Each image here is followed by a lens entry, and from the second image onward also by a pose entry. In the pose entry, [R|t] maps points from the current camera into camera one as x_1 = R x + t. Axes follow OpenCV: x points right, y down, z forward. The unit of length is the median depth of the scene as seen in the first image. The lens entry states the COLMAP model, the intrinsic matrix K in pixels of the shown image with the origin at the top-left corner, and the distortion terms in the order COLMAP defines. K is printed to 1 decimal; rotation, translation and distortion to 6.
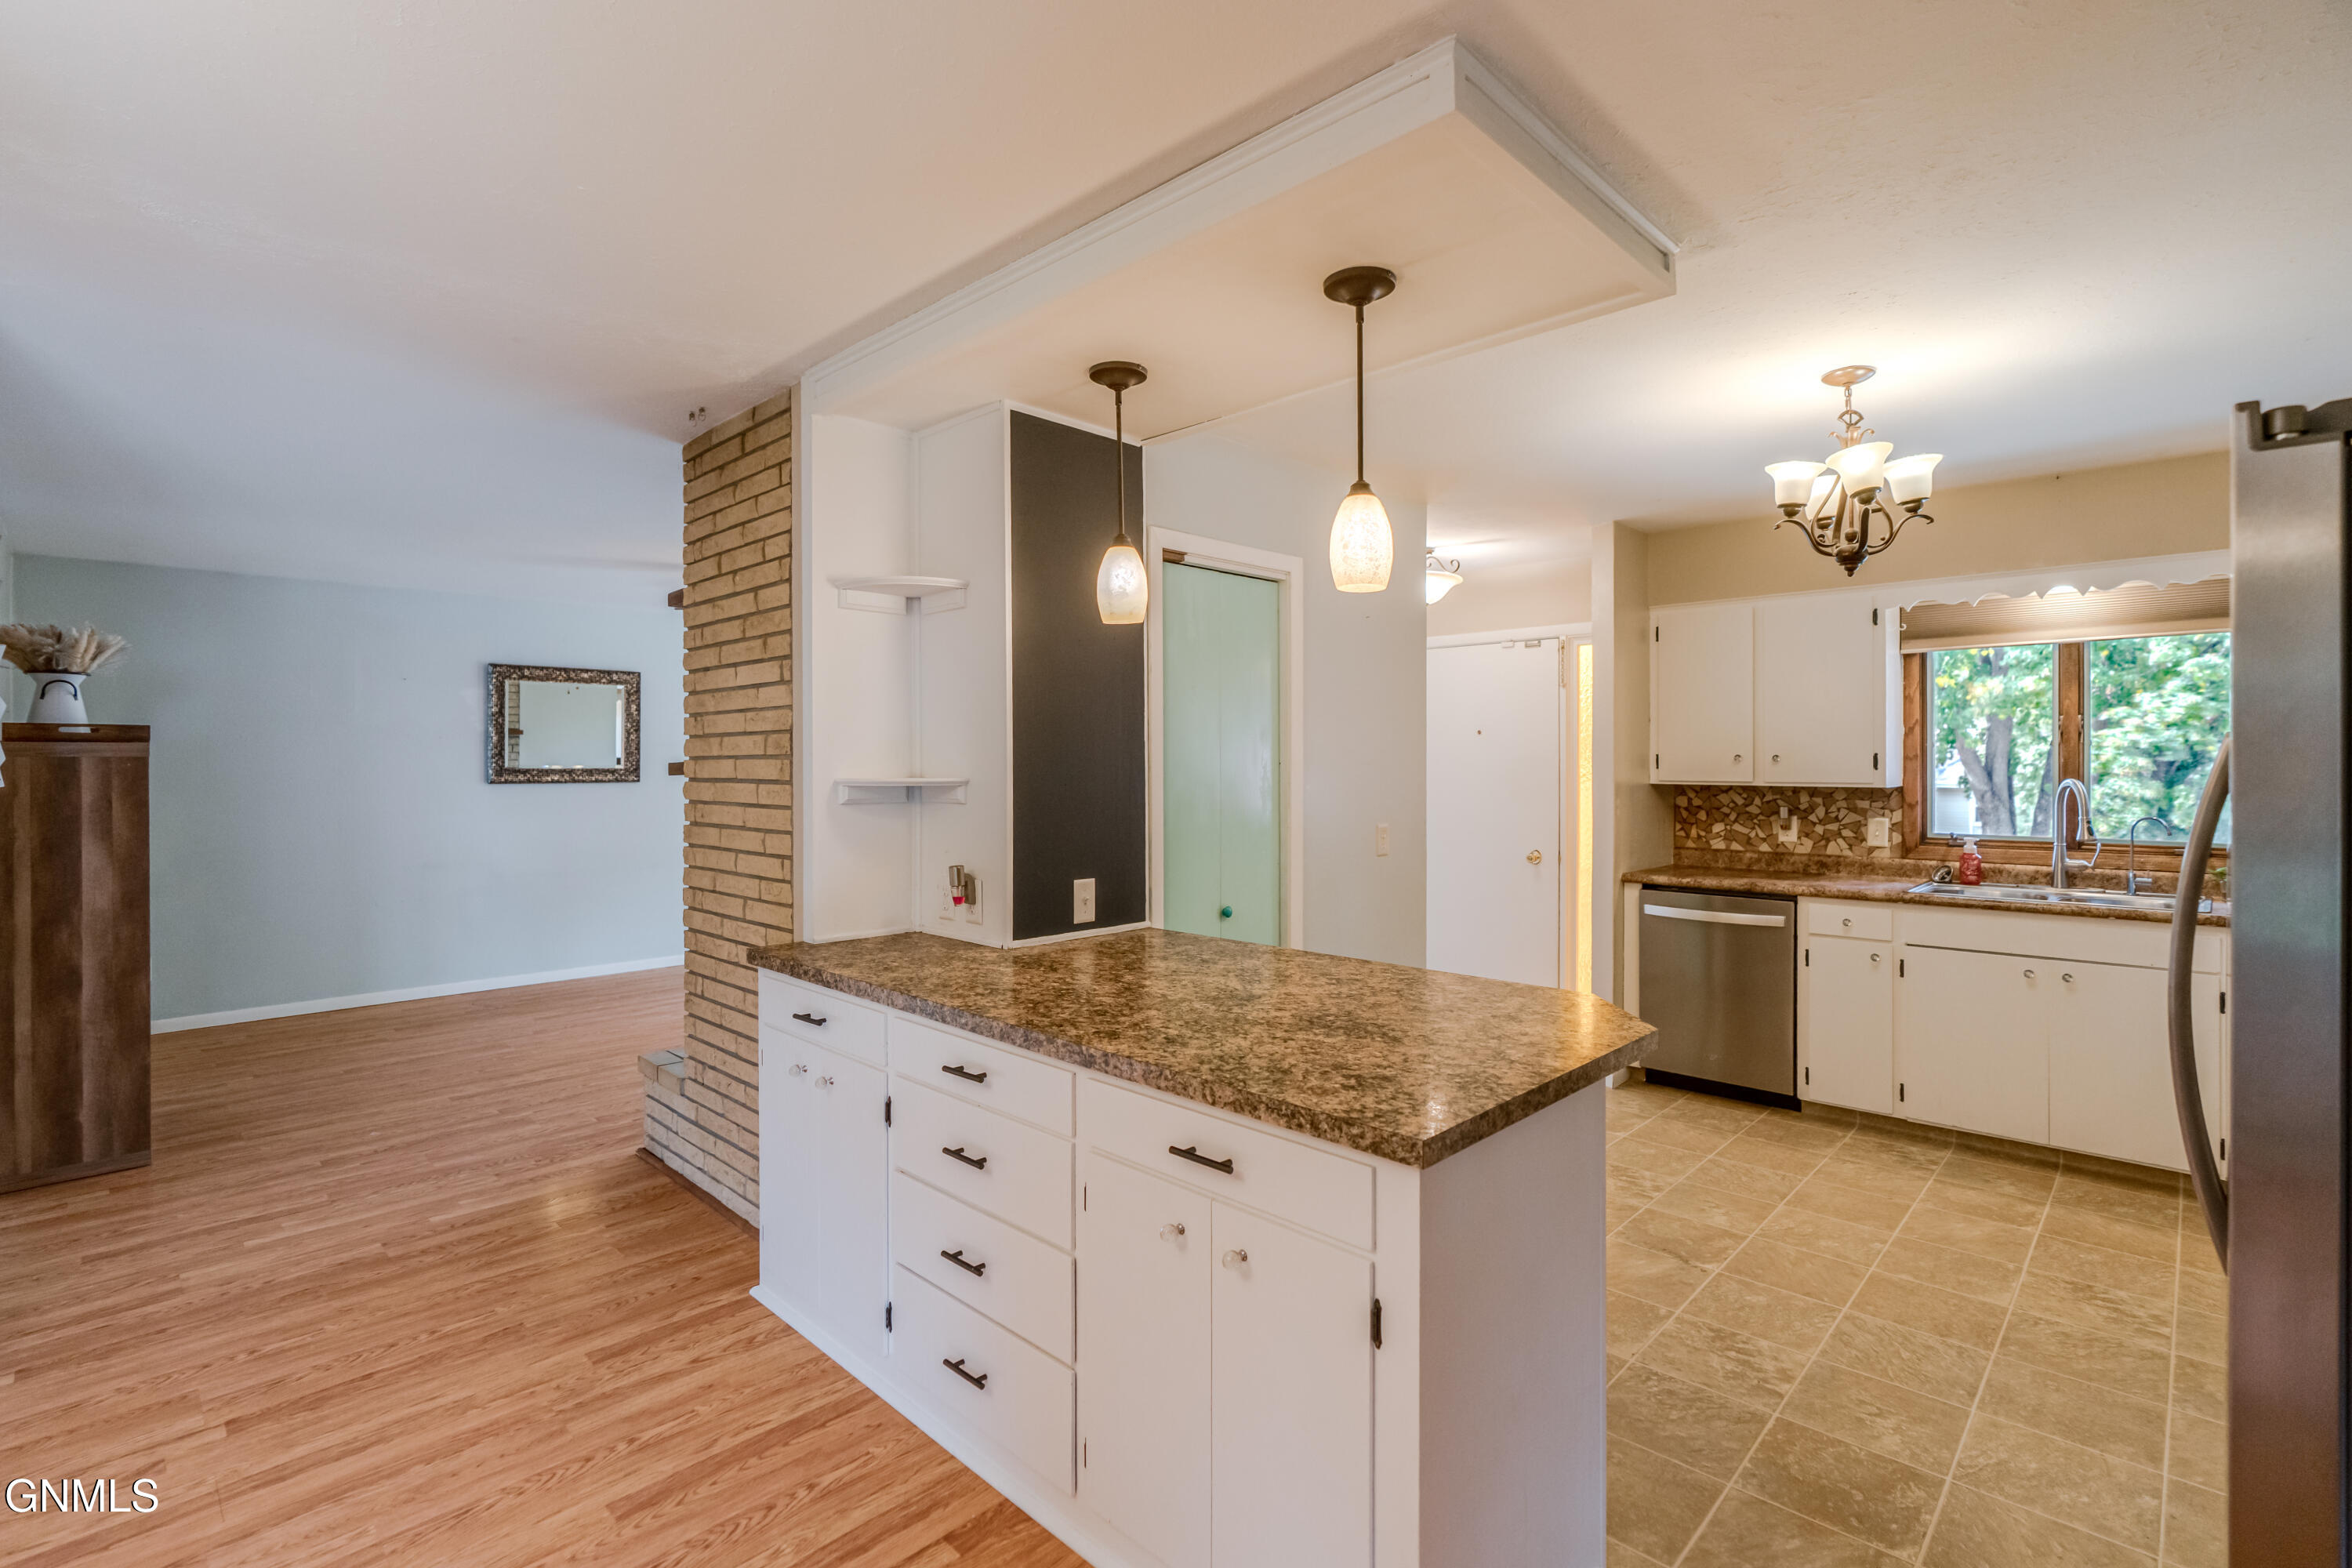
lens RADIAL K [[1111.0, 0, 1195.7], [0, 1111.0, 770.8], [0, 0, 1]] dist [0.001886, 0.000767]
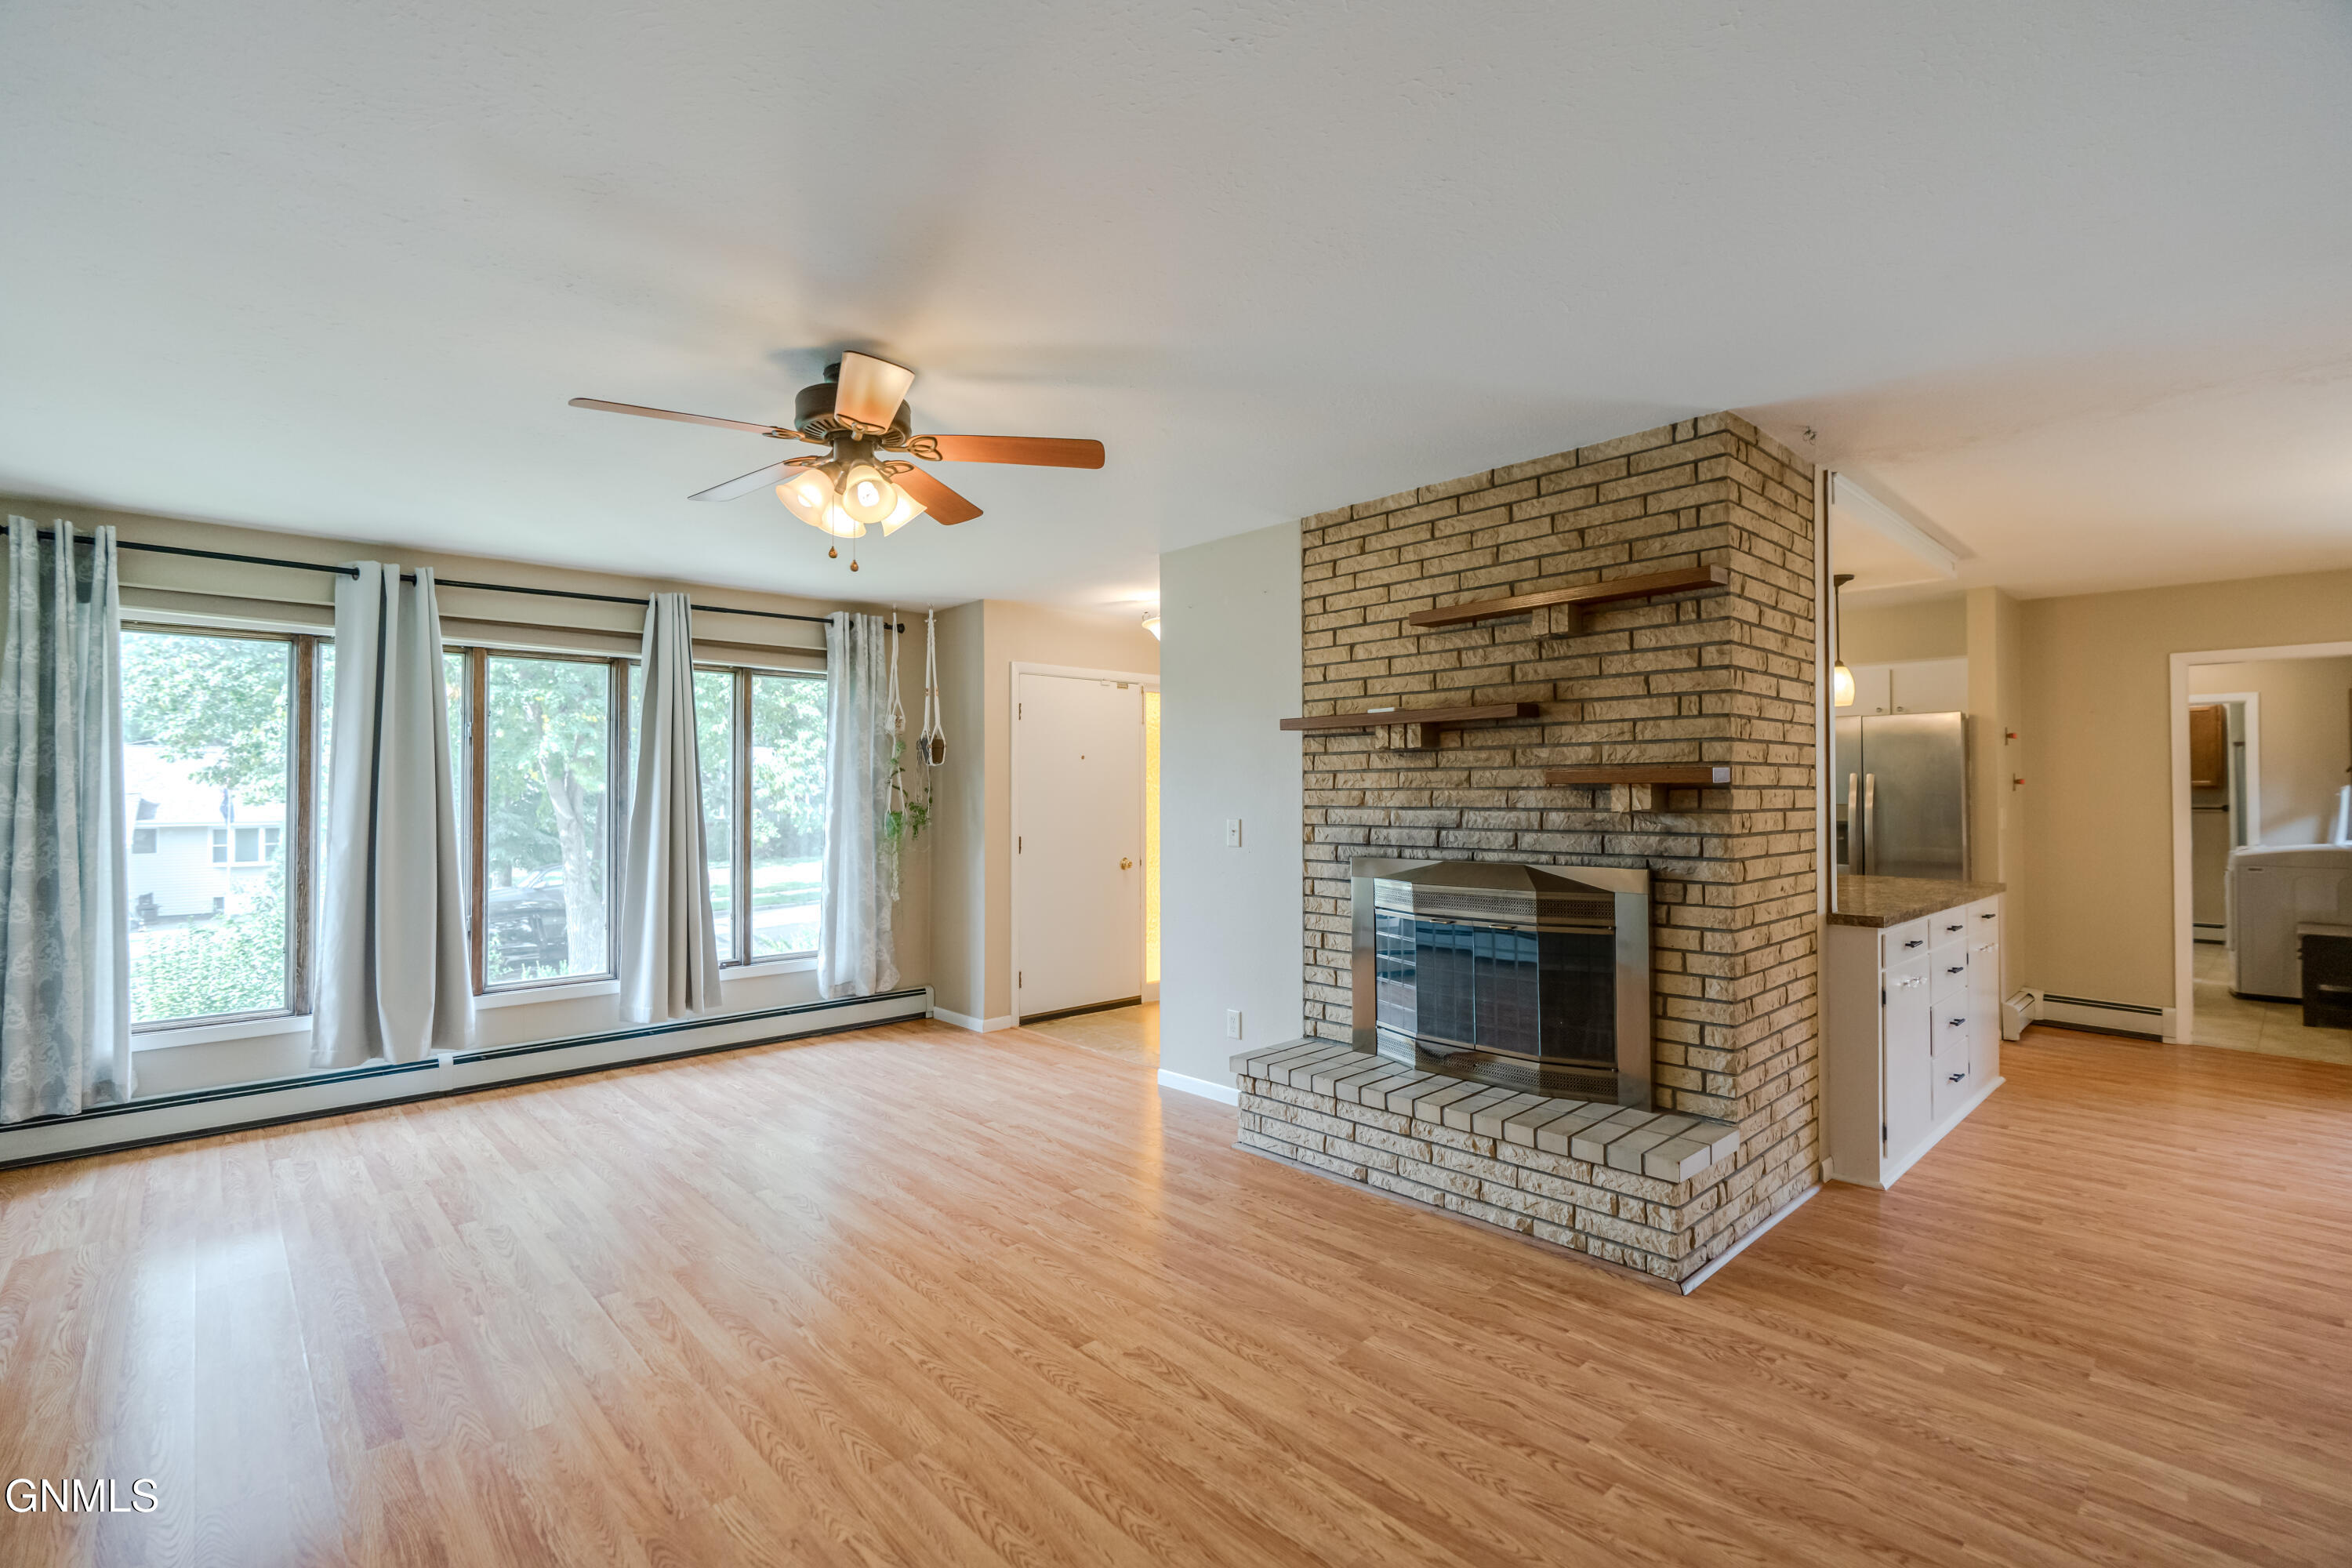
lens RADIAL K [[1058.7, 0, 1176.0], [0, 1058.7, 784.0], [0, 0, 1]] dist [-0.001820, -0.000106]
pose [[0.039652, 0.011785, 0.999144, -1.310799], [0.011659, 0.999857, -0.012256, 0.011171], [-0.999146, 0.012135, 0.039509, 1.401139]]
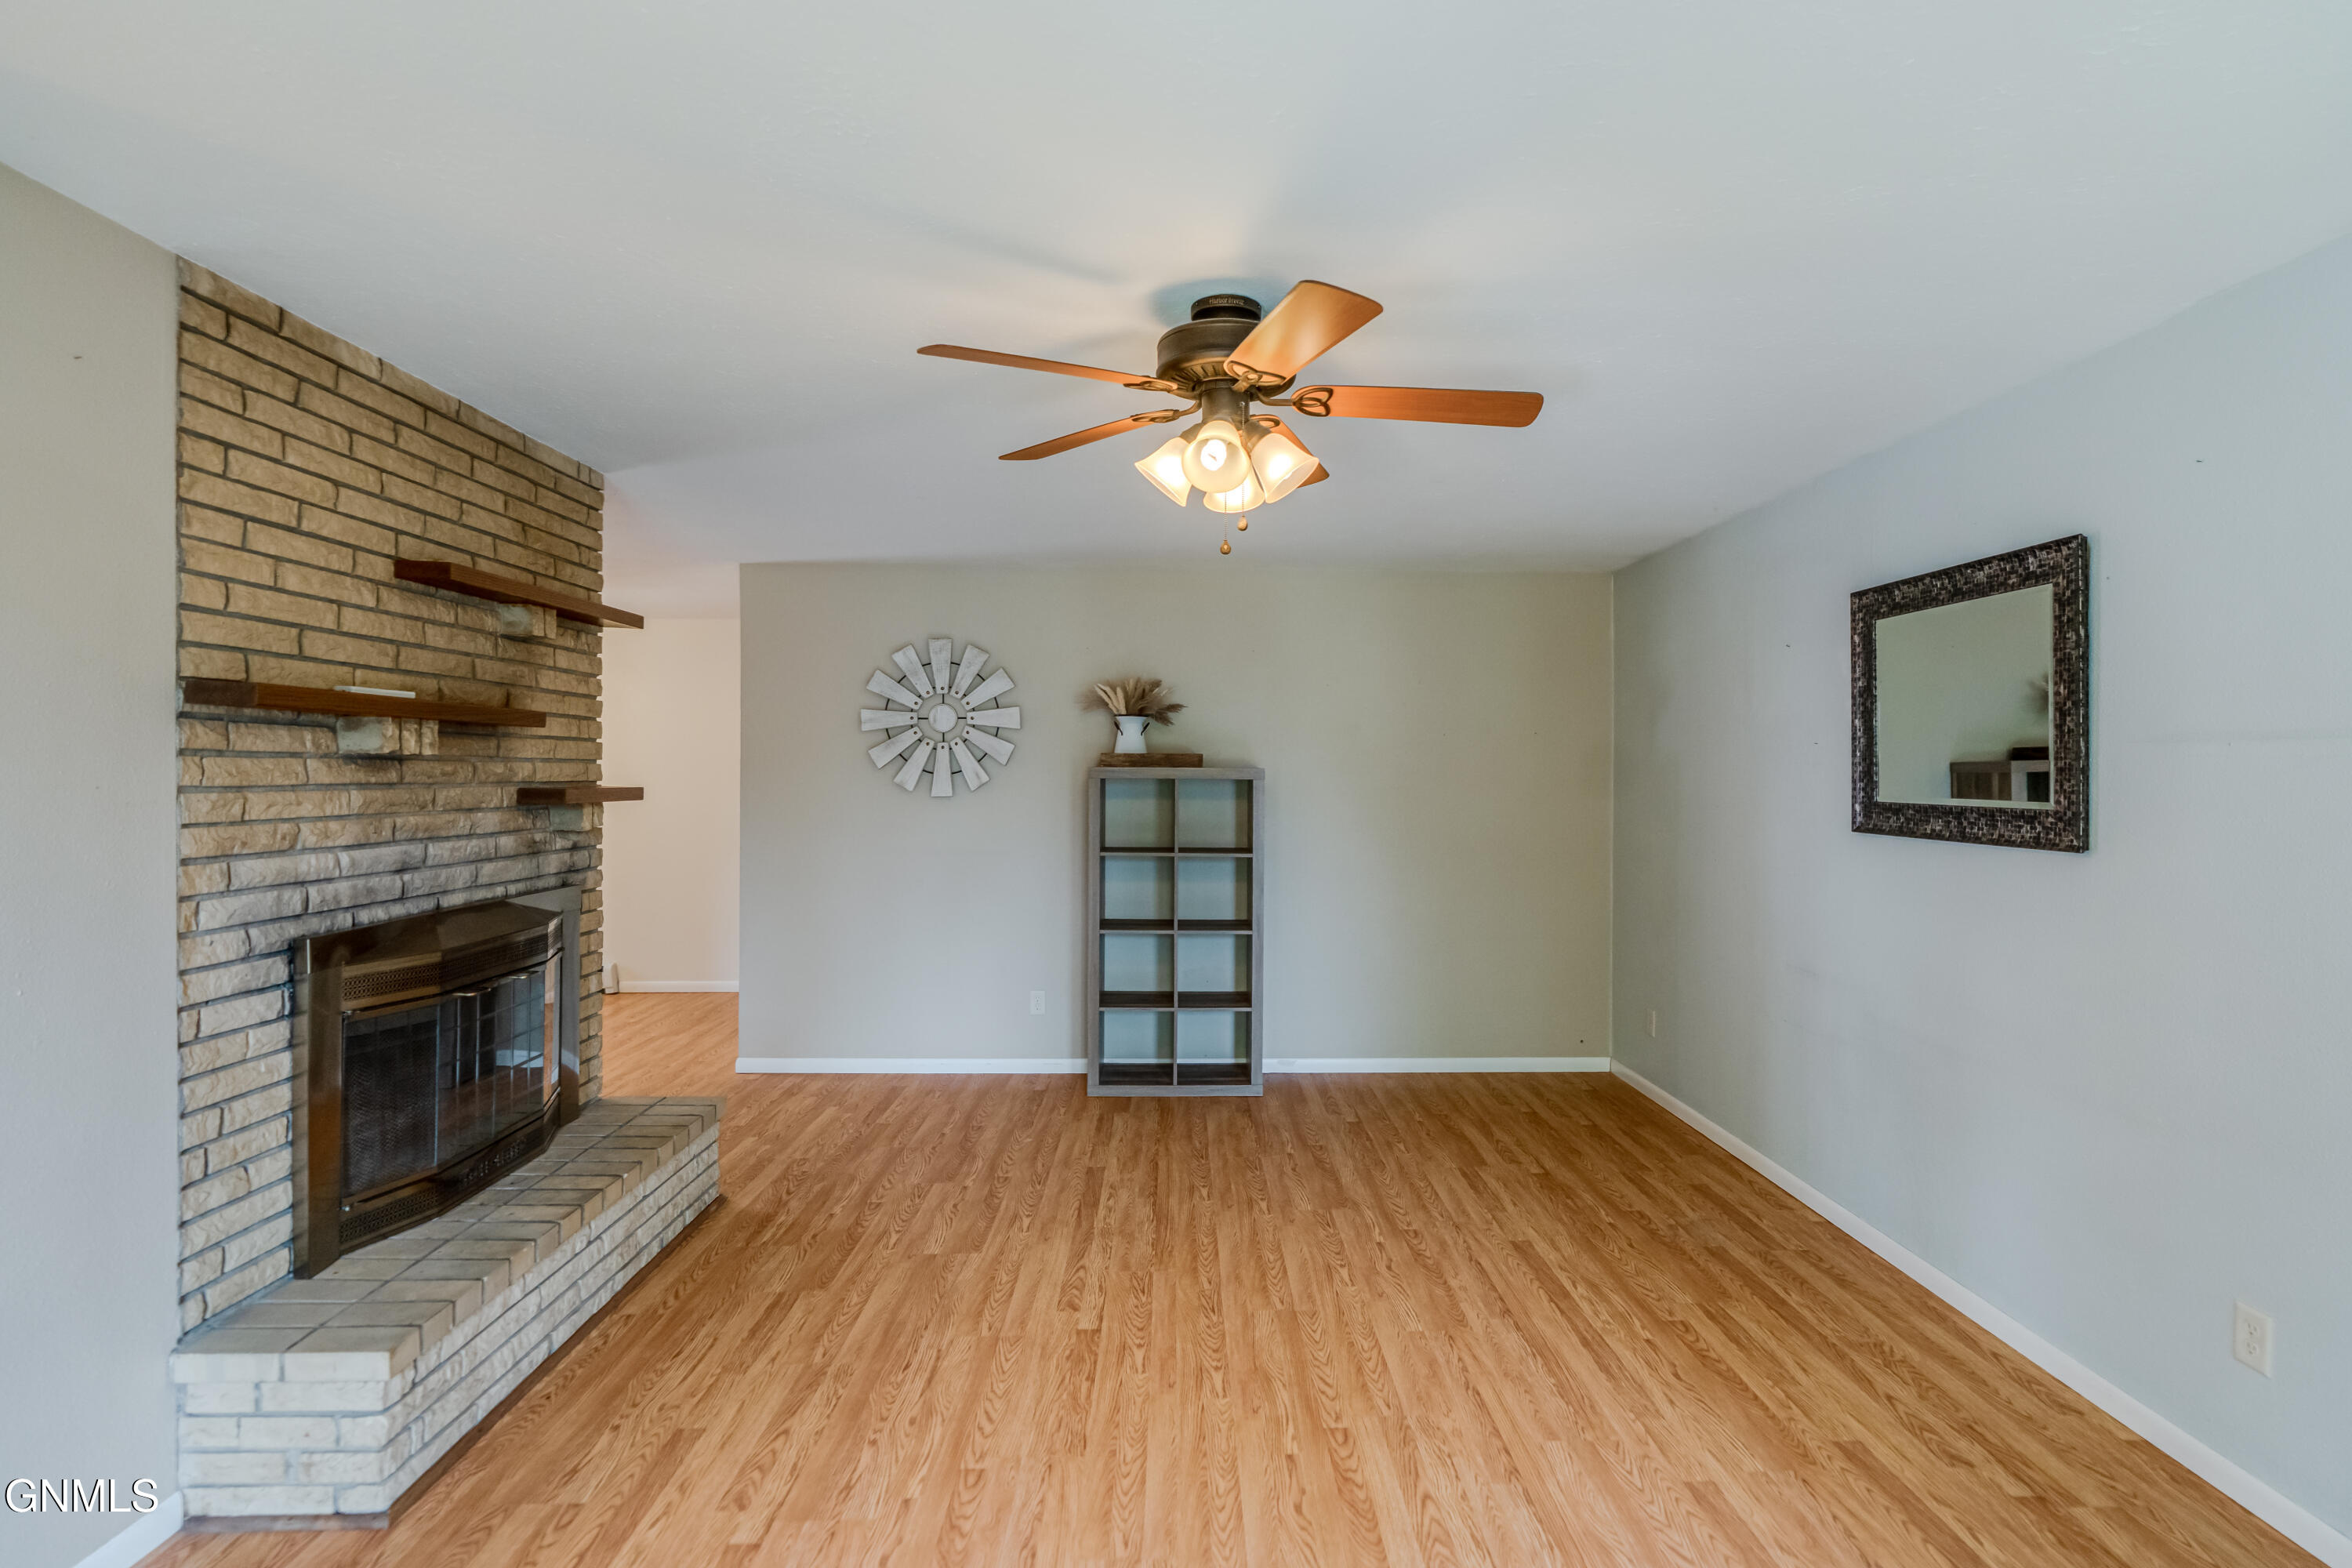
lens RADIAL K [[1111.0, 0, 1195.7], [0, 1111.0, 770.8], [0, 0, 1]] dist [0.001886, 0.000767]
pose [[-0.699615, -0.000203, -0.714520, -0.116733], [-0.006749, 0.999957, 0.006324, -0.030901], [0.714488, 0.009247, -0.699586, 2.086959]]
